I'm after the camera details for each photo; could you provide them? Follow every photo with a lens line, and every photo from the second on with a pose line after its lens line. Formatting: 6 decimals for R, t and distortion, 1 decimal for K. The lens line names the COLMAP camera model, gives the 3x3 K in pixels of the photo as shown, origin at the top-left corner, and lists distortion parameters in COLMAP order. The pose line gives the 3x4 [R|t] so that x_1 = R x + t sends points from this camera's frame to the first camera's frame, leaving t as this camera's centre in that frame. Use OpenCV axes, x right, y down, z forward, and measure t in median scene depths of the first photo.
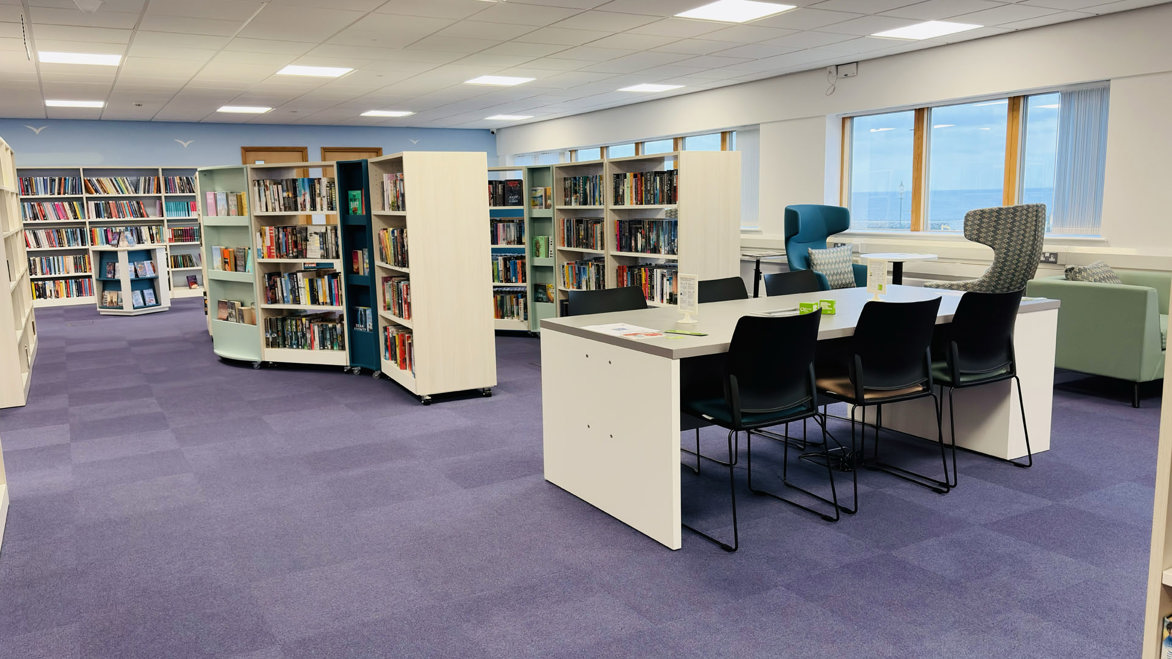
lens RADIAL K [[870.3, 0, 590.5], [0, 870.3, 335.9], [0, 0, 1]] dist [0.050837, -0.067563]
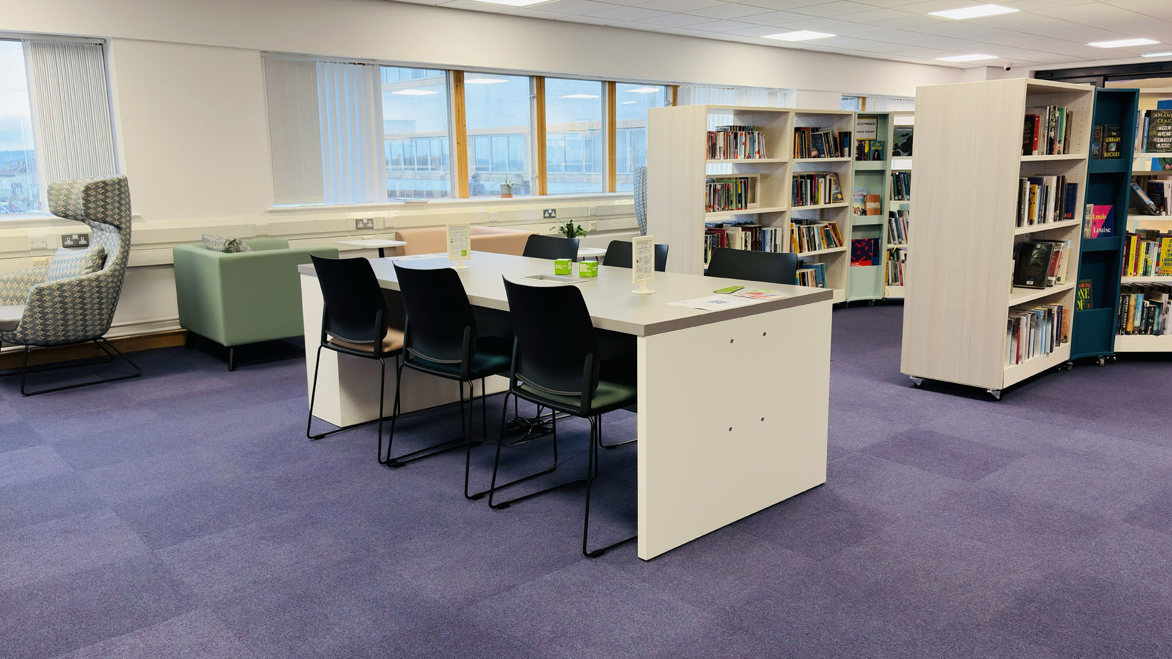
lens RADIAL K [[870.3, 0, 590.5], [0, 870.3, 335.9], [0, 0, 1]] dist [0.050837, -0.067563]
pose [[-0.192133, -0.169035, 0.966702, -0.572971], [0.156647, 0.967142, 0.200246, -0.127270], [-0.968786, 0.189905, -0.159341, 0.937890]]
